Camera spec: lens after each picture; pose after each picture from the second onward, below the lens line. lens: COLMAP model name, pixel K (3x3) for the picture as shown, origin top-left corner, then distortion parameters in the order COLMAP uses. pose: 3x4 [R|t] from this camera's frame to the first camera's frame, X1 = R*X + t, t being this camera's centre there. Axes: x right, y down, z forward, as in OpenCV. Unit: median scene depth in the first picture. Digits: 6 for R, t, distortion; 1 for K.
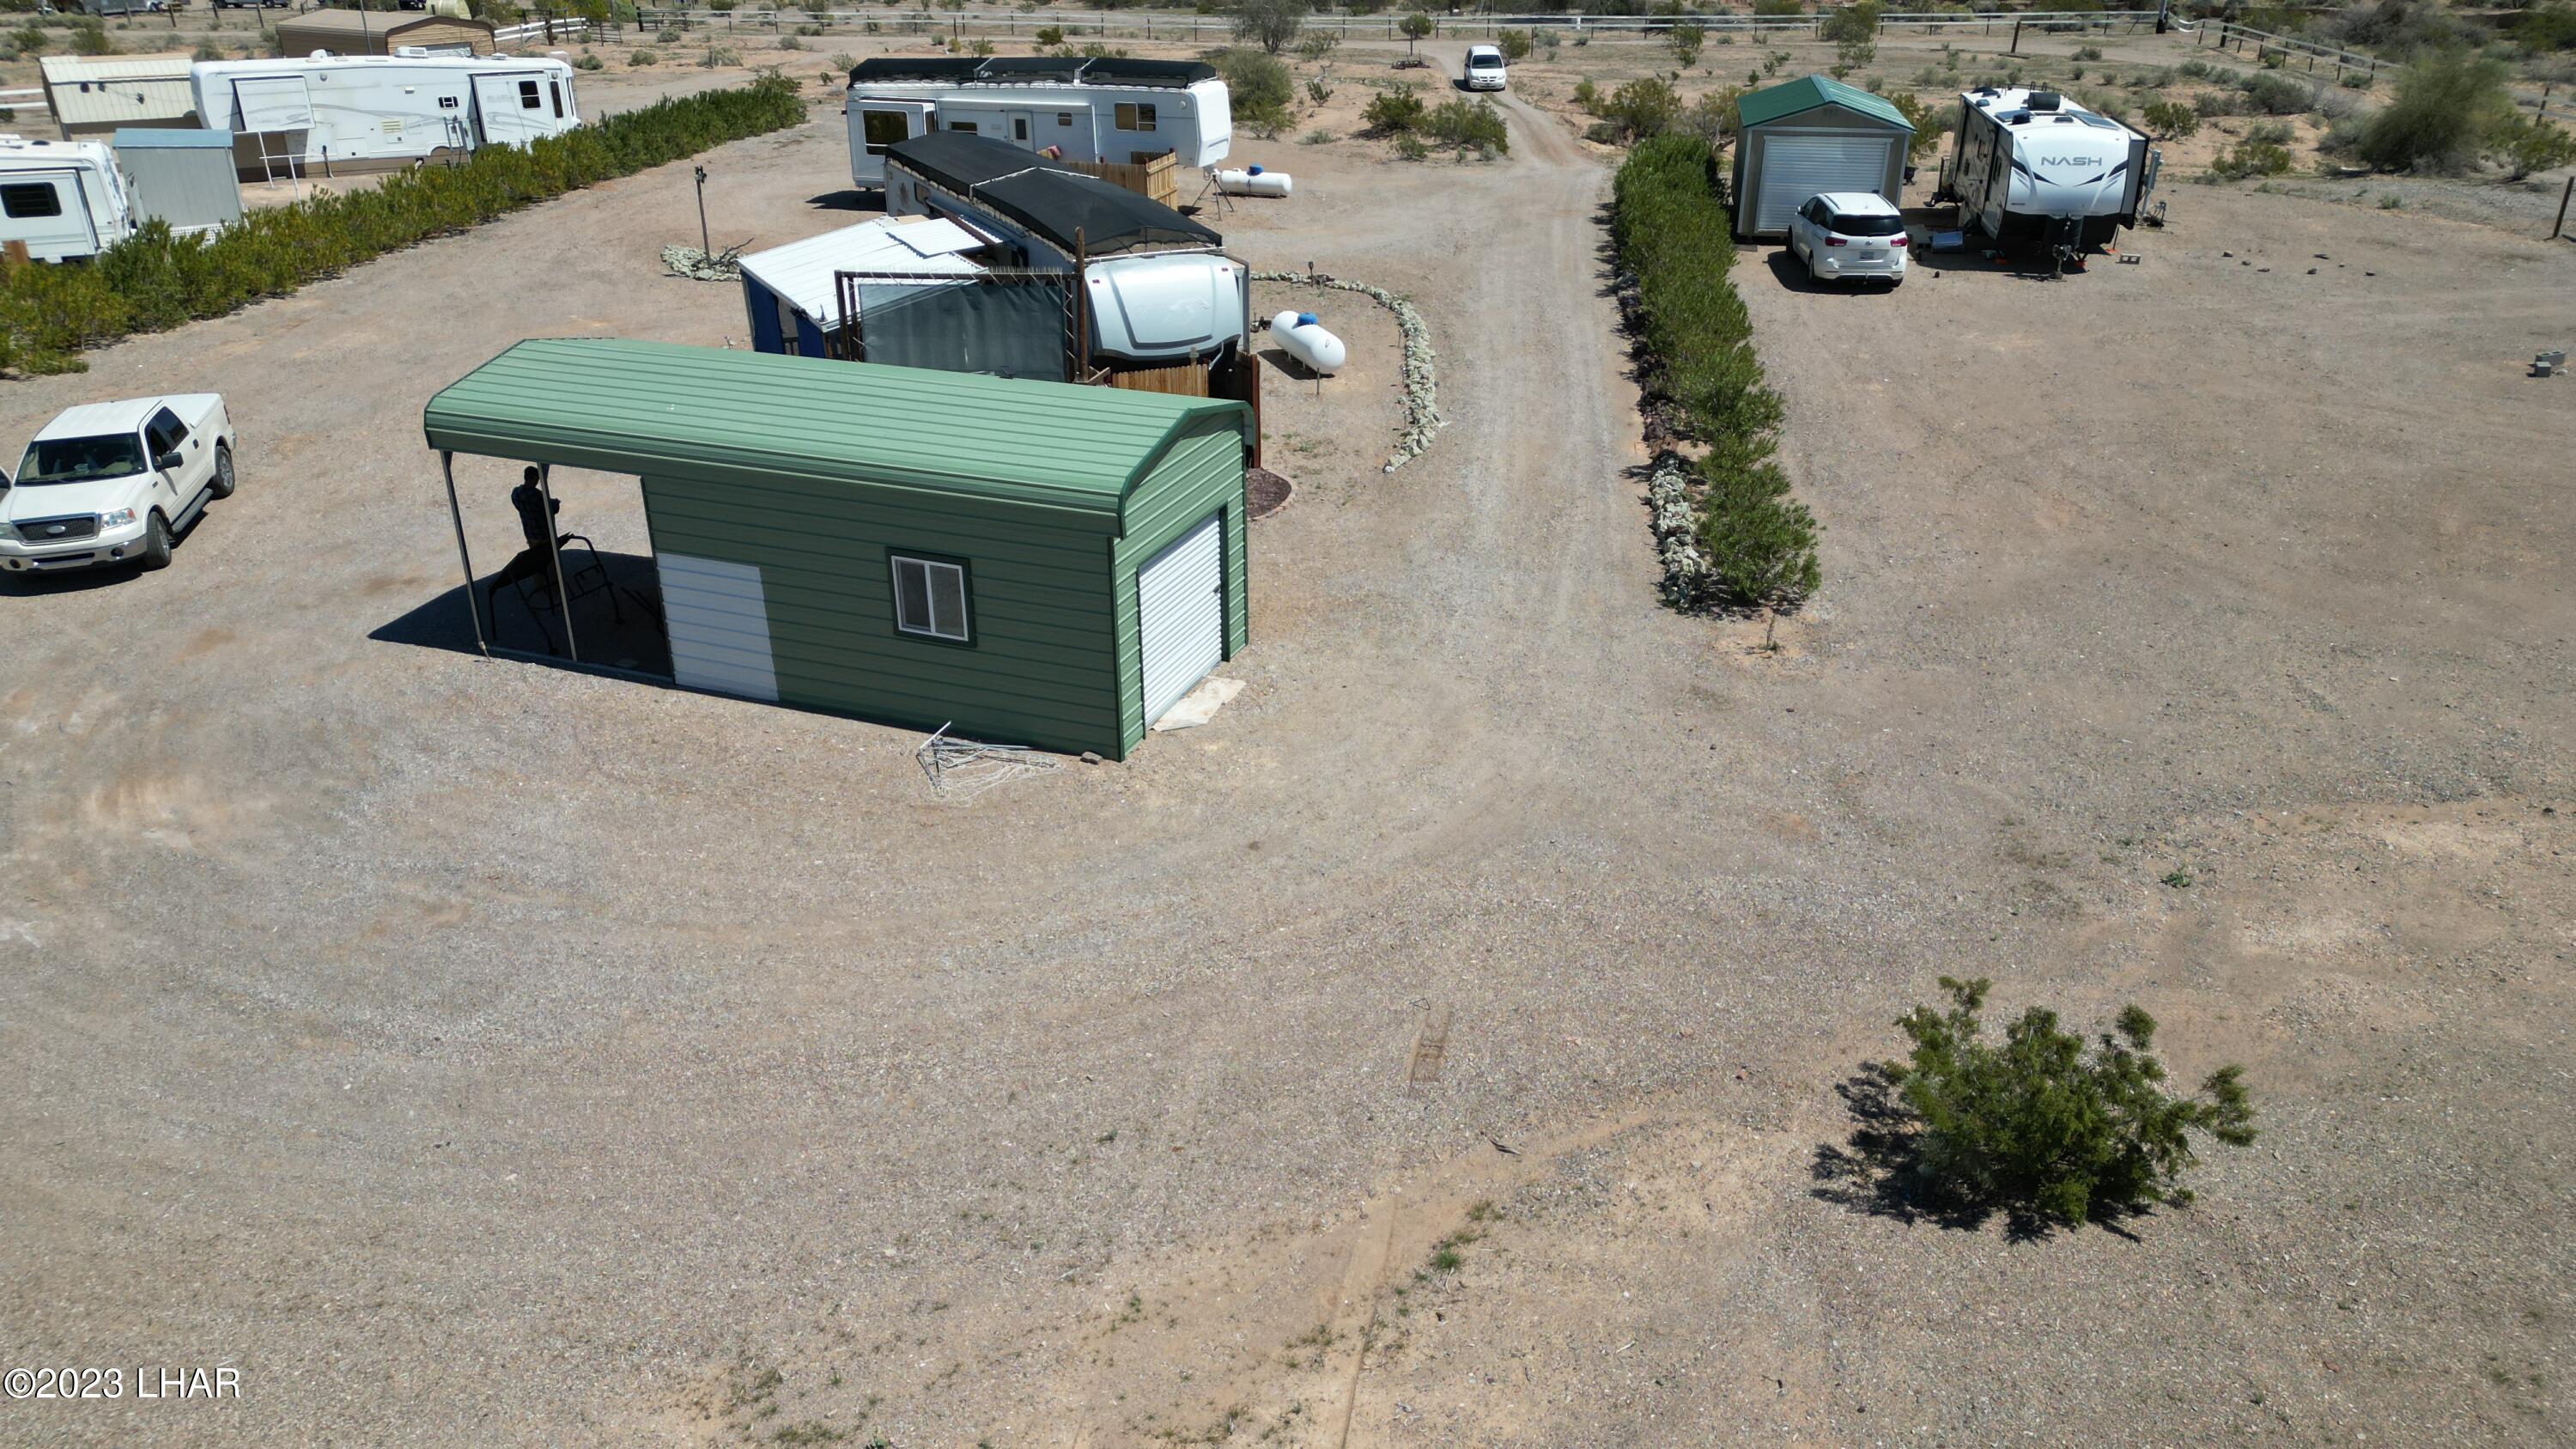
lens RADIAL K [[1823.2, 0, 1293.5], [0, 1823.2, 728.8], [0, 0, 1]] dist [0.061438, -0.045898]
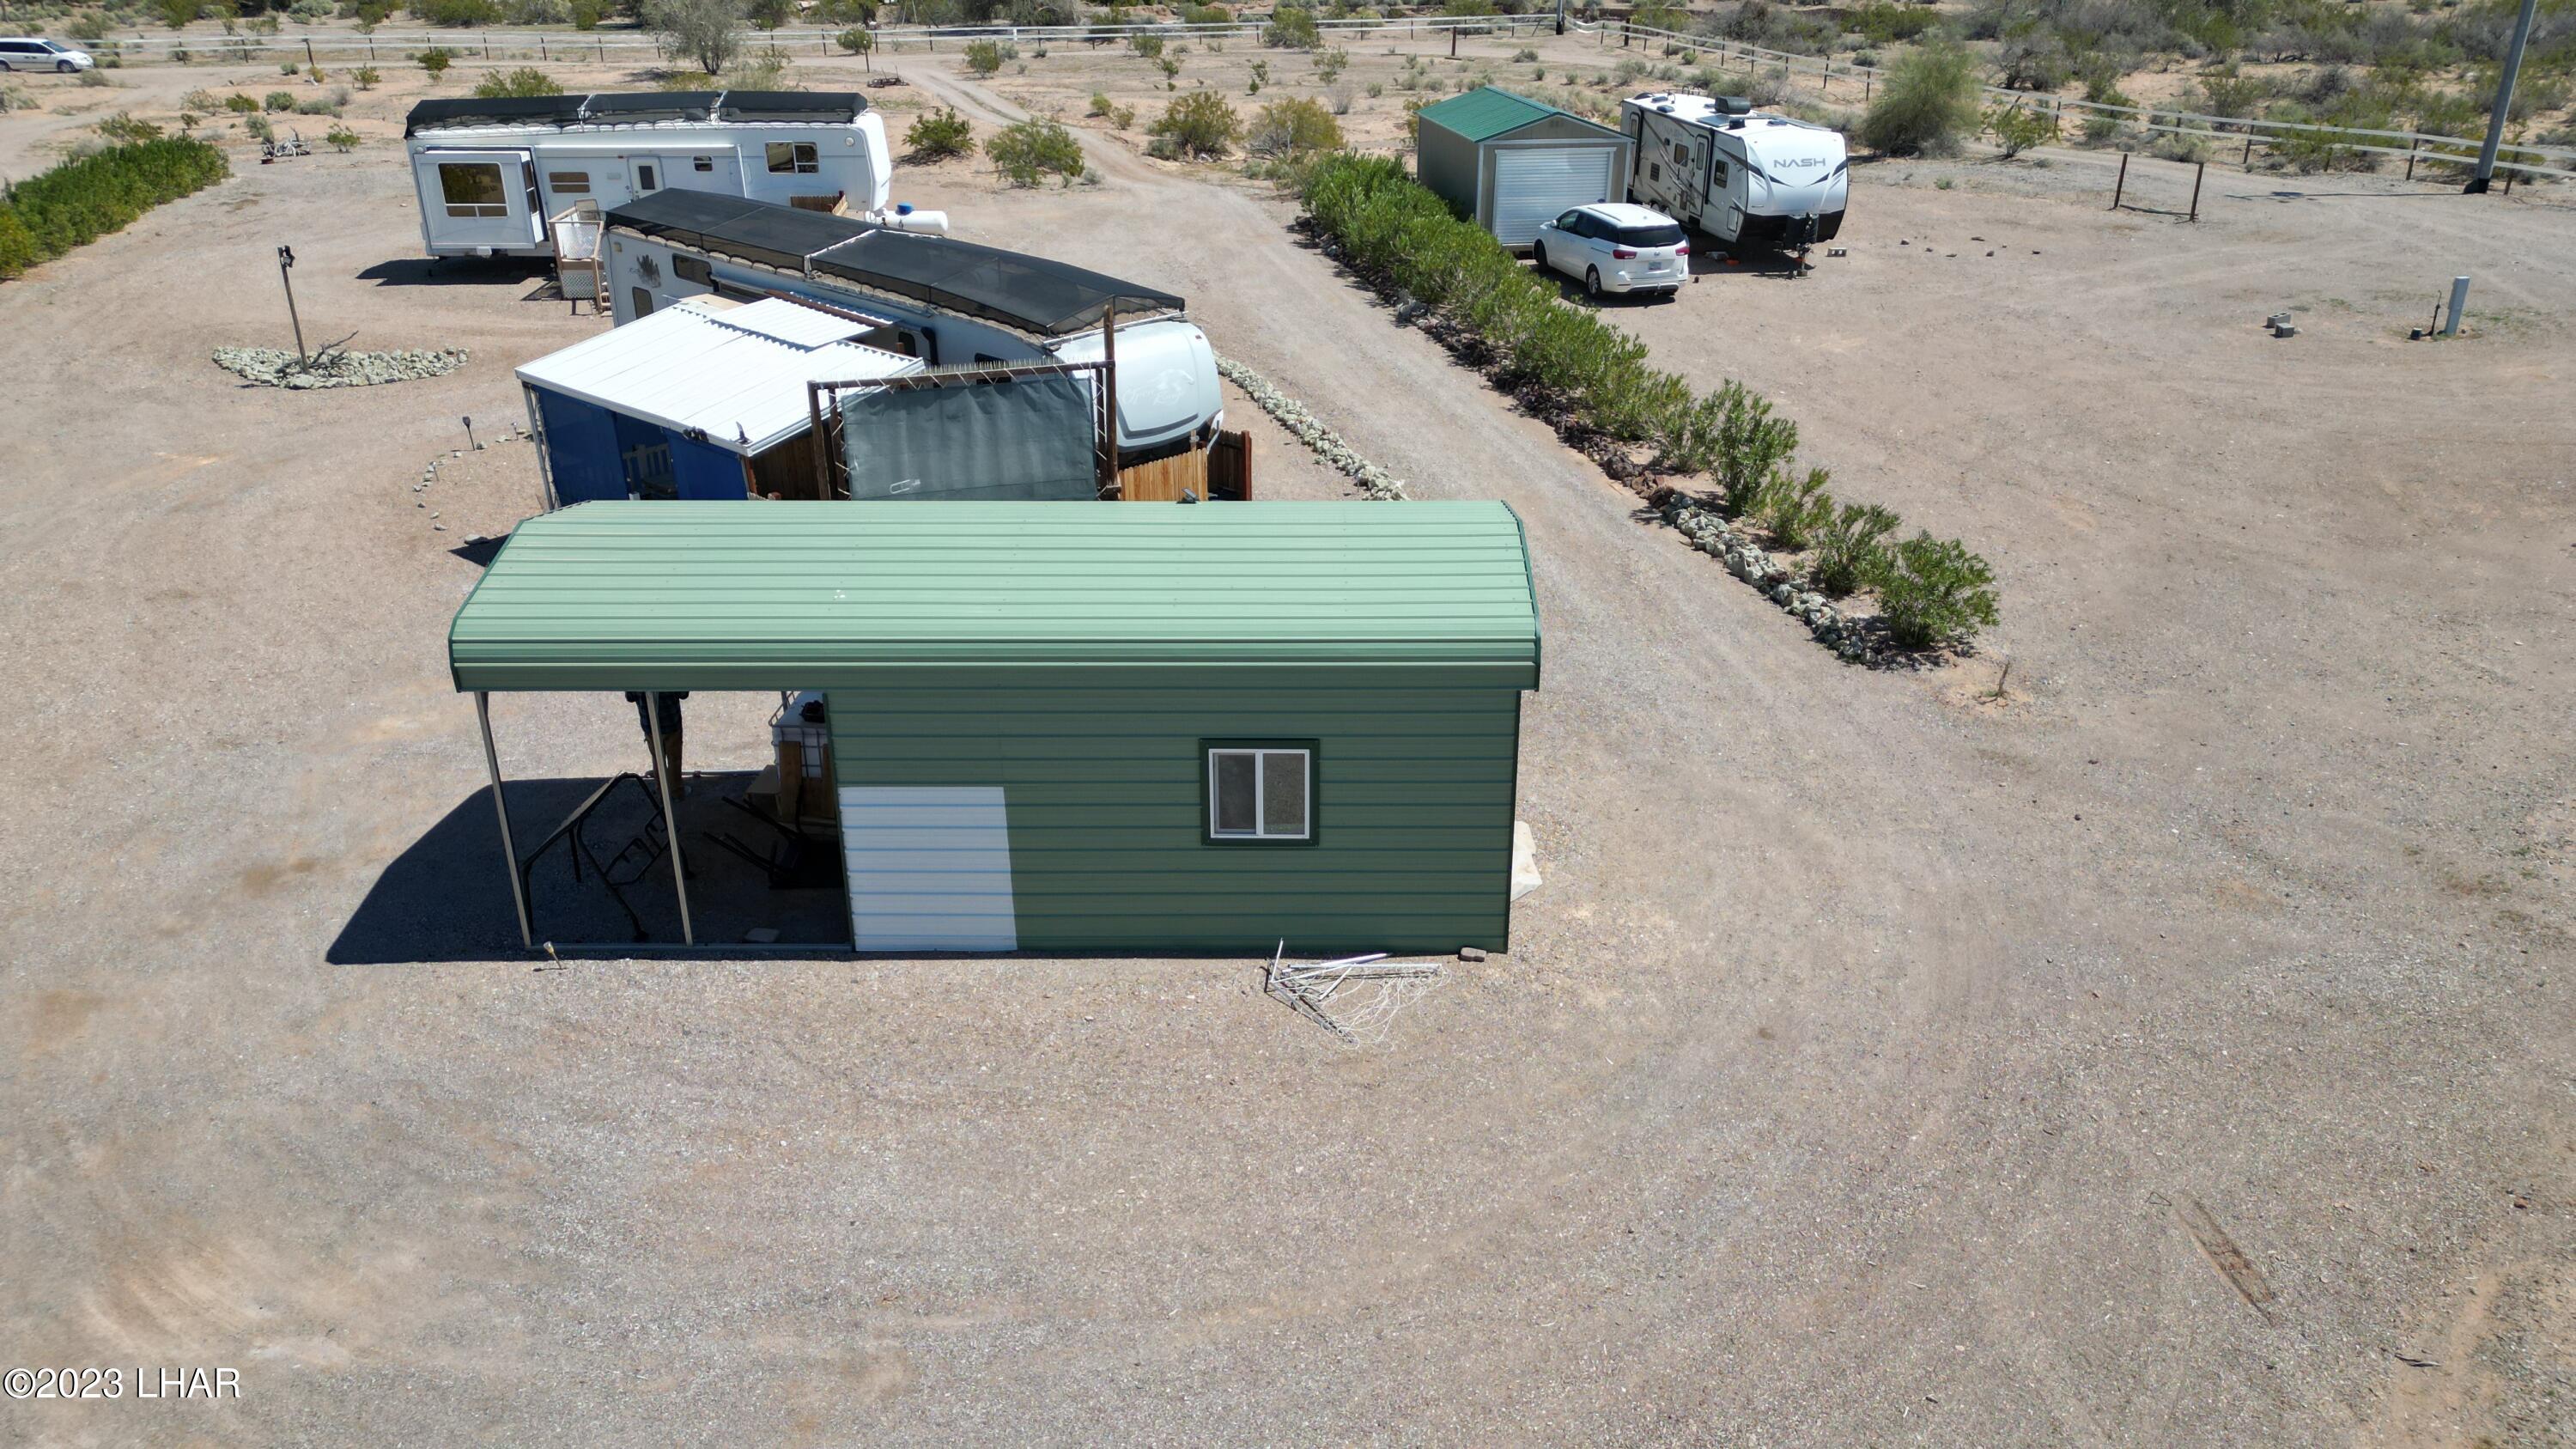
lens RADIAL K [[1823.2, 0, 1288.0], [0, 1823.2, 716.8], [0, 0, 1]] dist [0.061438, -0.045898]
pose [[0.933064, -0.147633, 0.328018, -0.336482], [0.150349, 0.988483, 0.017217, -0.088611], [-0.326782, 0.033253, 0.944515, 0.187443]]
